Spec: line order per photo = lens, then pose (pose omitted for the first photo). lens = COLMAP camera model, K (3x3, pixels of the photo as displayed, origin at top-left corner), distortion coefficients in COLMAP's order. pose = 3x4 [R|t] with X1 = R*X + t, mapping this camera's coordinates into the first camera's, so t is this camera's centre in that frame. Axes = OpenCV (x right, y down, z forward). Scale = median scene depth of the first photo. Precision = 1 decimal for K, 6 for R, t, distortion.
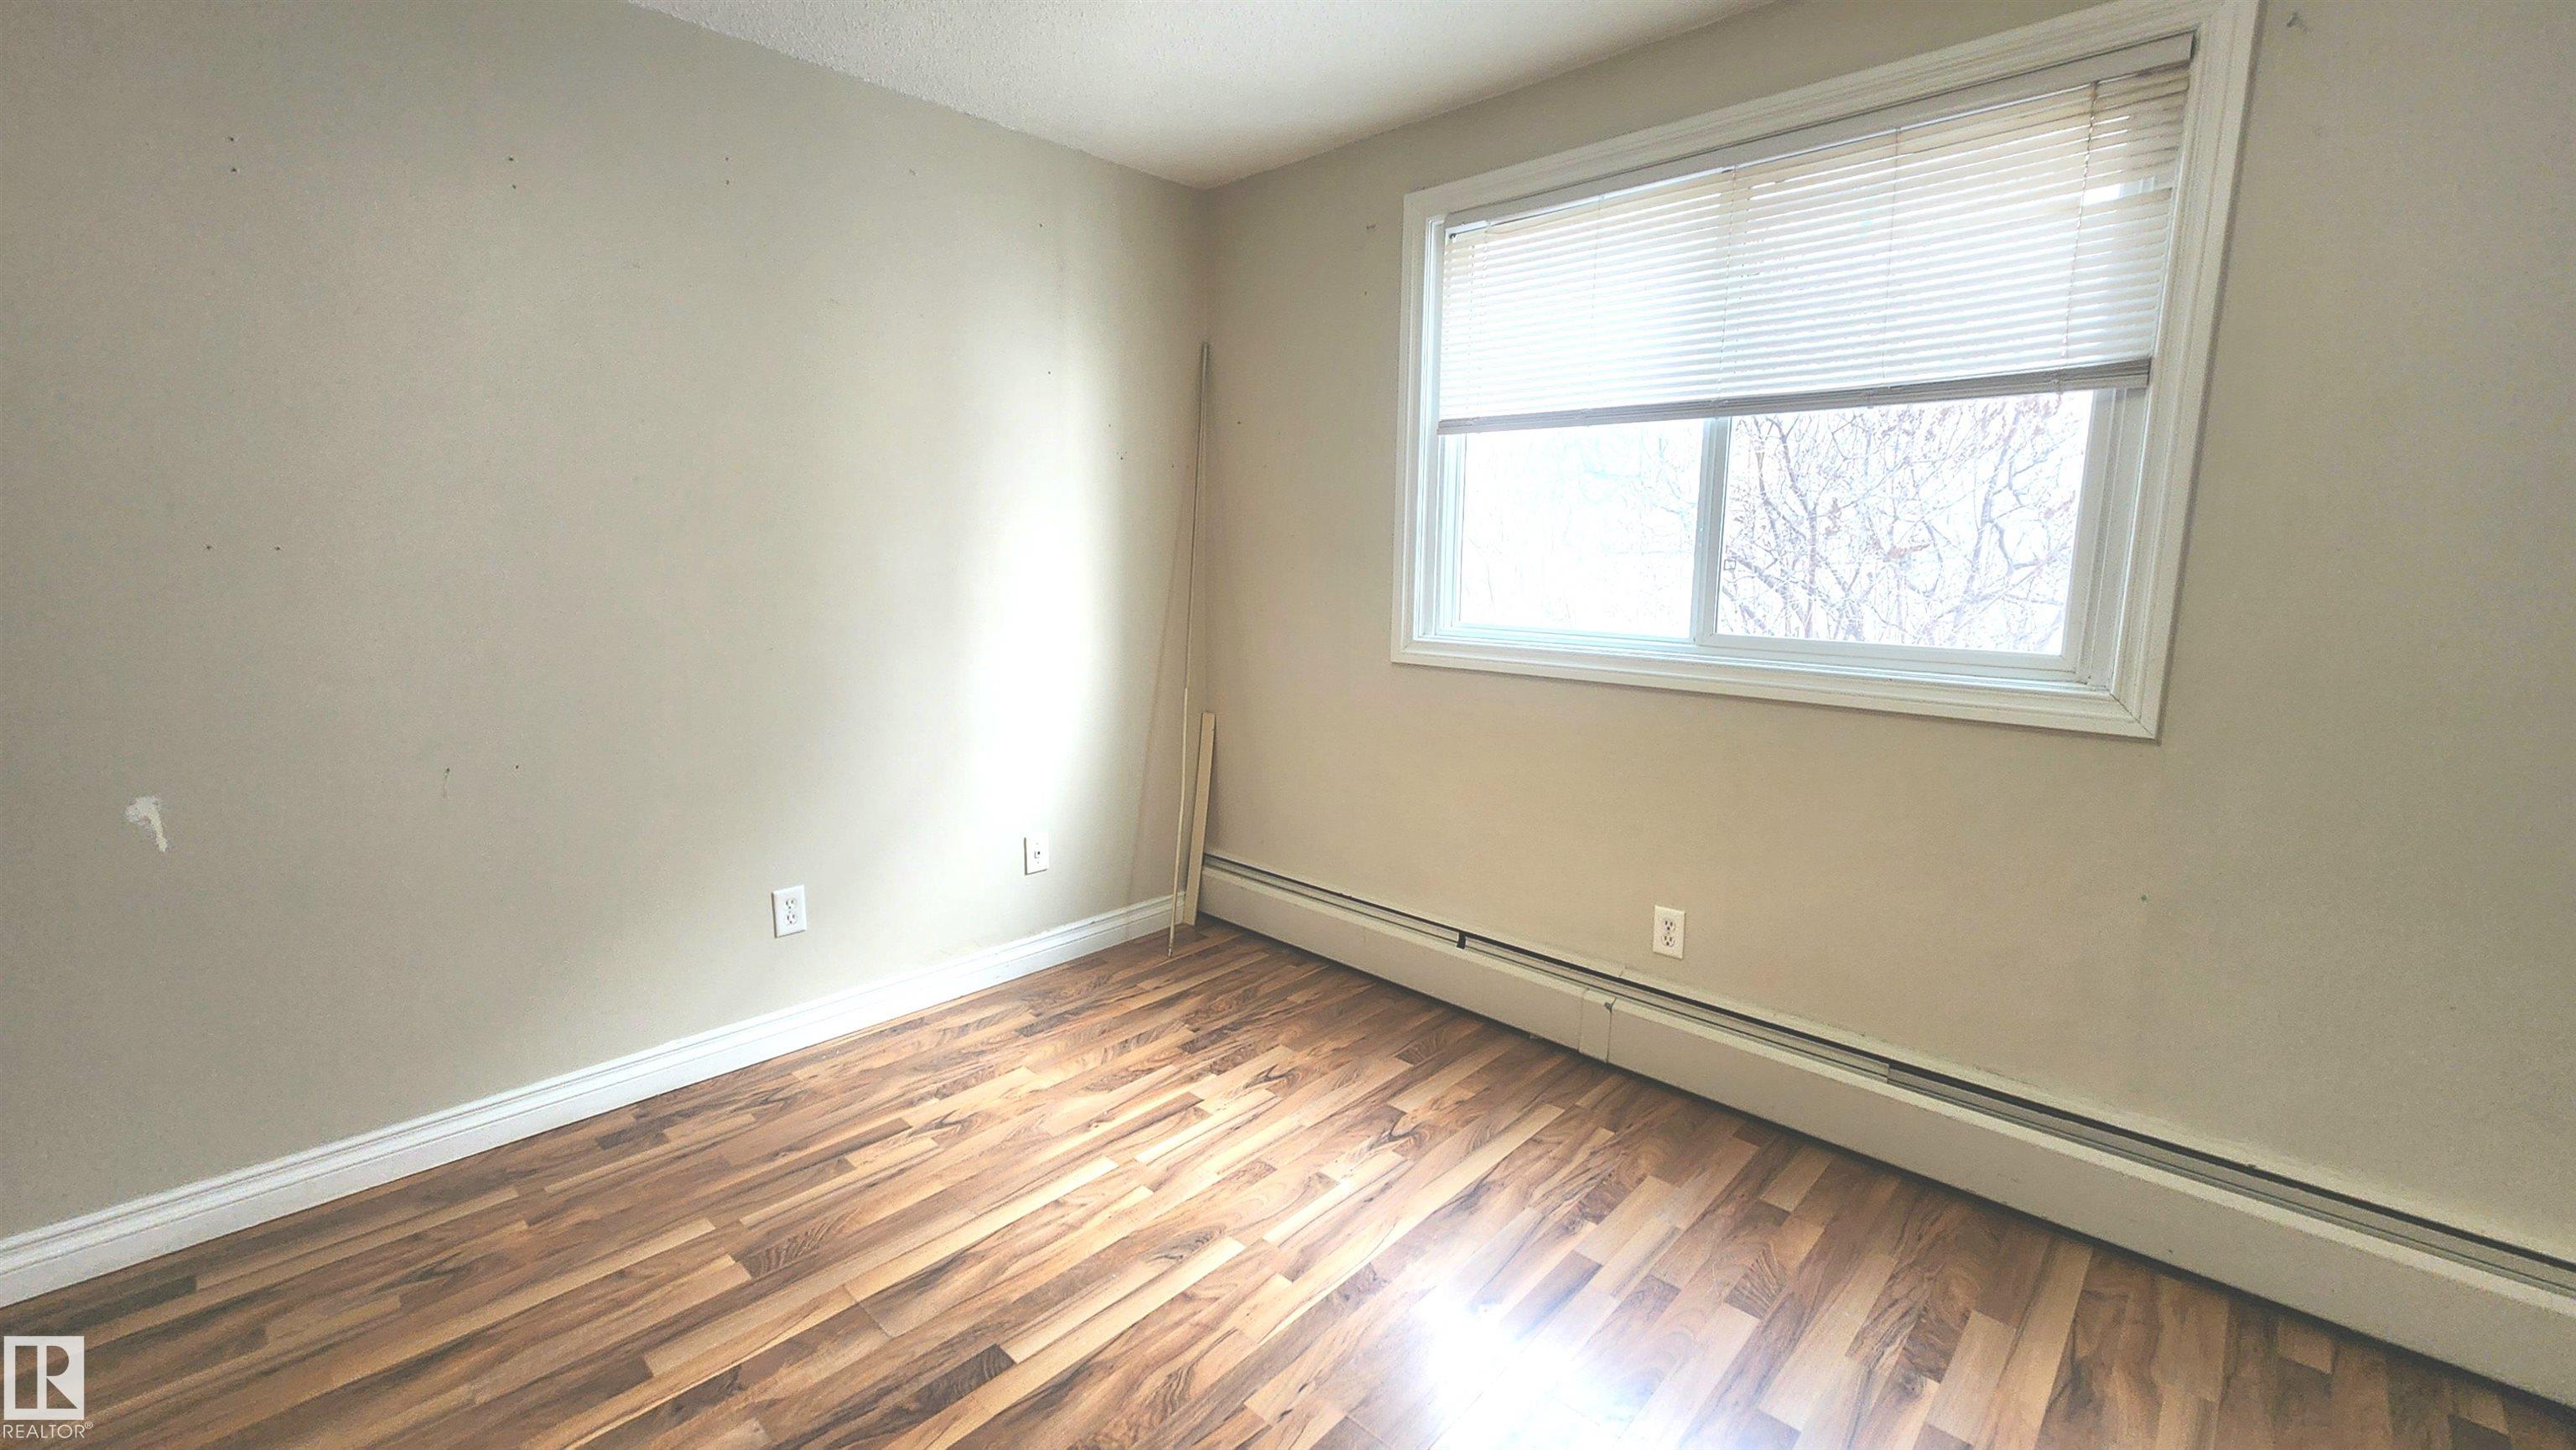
lens RADIAL K [[1044.0, 0, 1300.8], [0, 1044.0, 729.5], [0, 0, 1]] dist [0.001772, -0.001601]
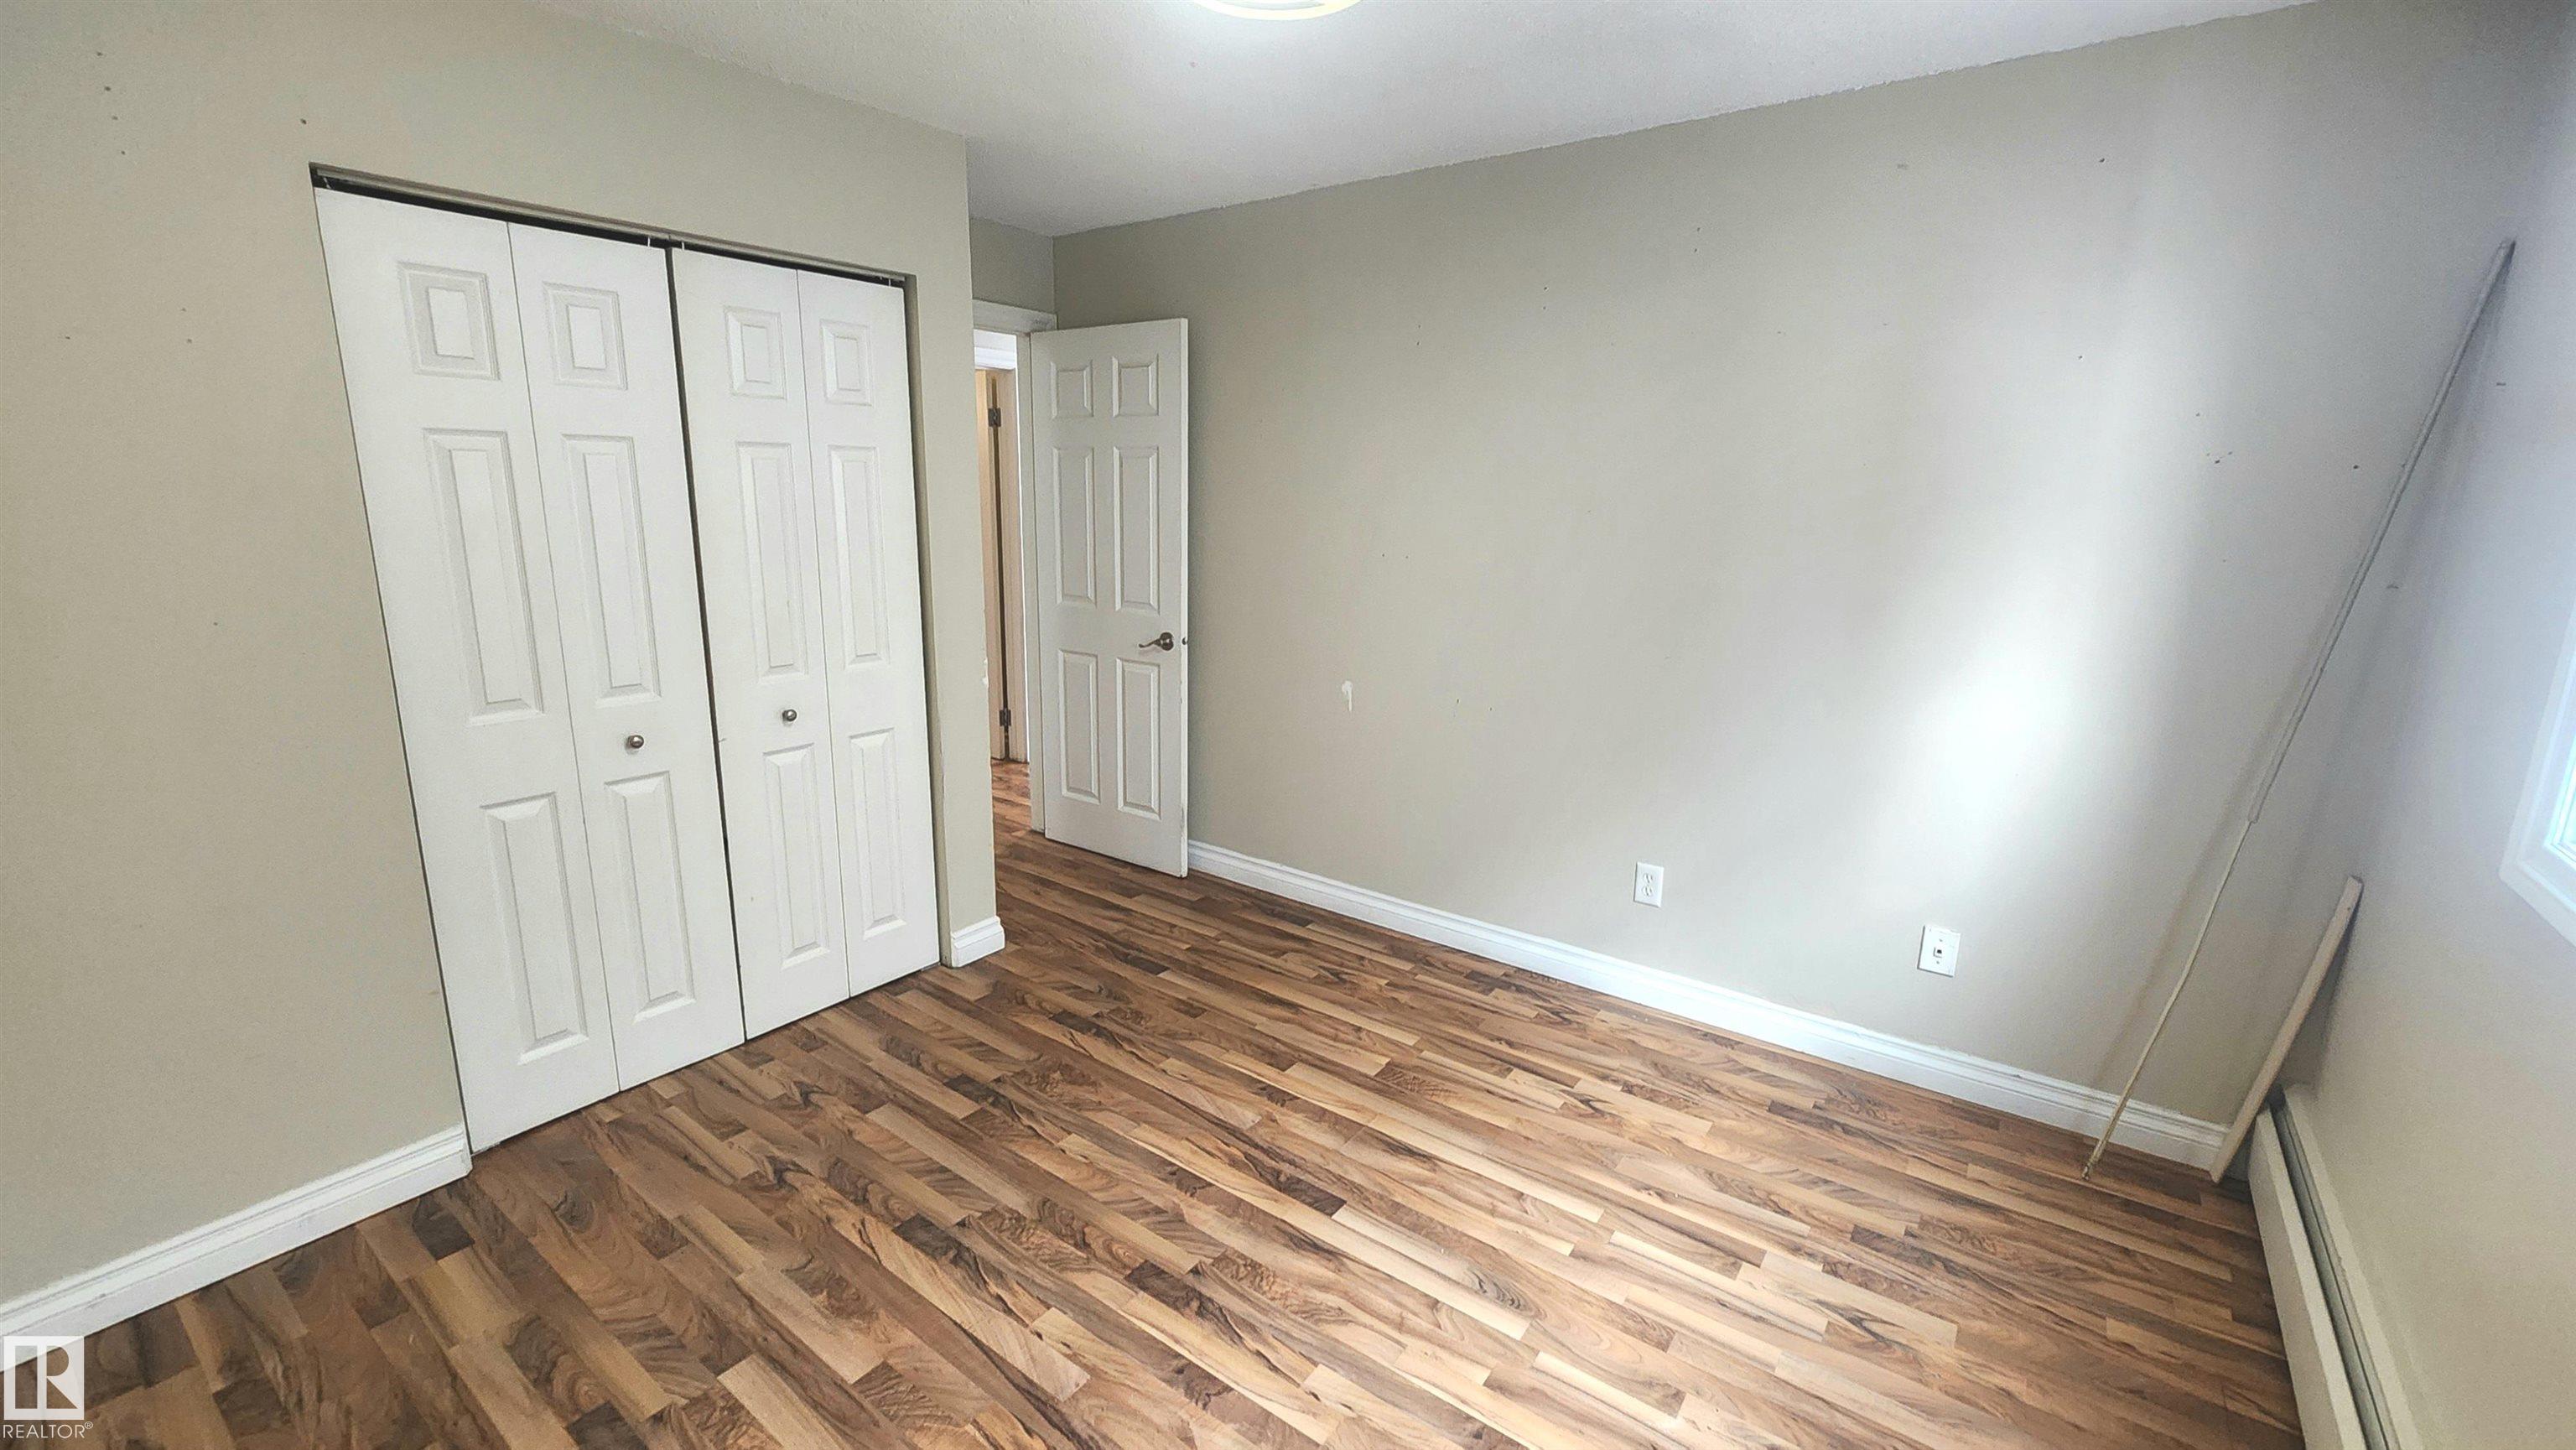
lens RADIAL K [[1044.0, 0, 1285.1], [0, 1044.0, 729.3], [0, 0, 1]] dist [0.001772, -0.001601]
pose [[0.109731, 0.211499, -0.971199, 0.655396], [-0.179932, 0.965183, 0.189859, -0.163575], [0.977540, 0.153916, 0.143966, 0.511981]]
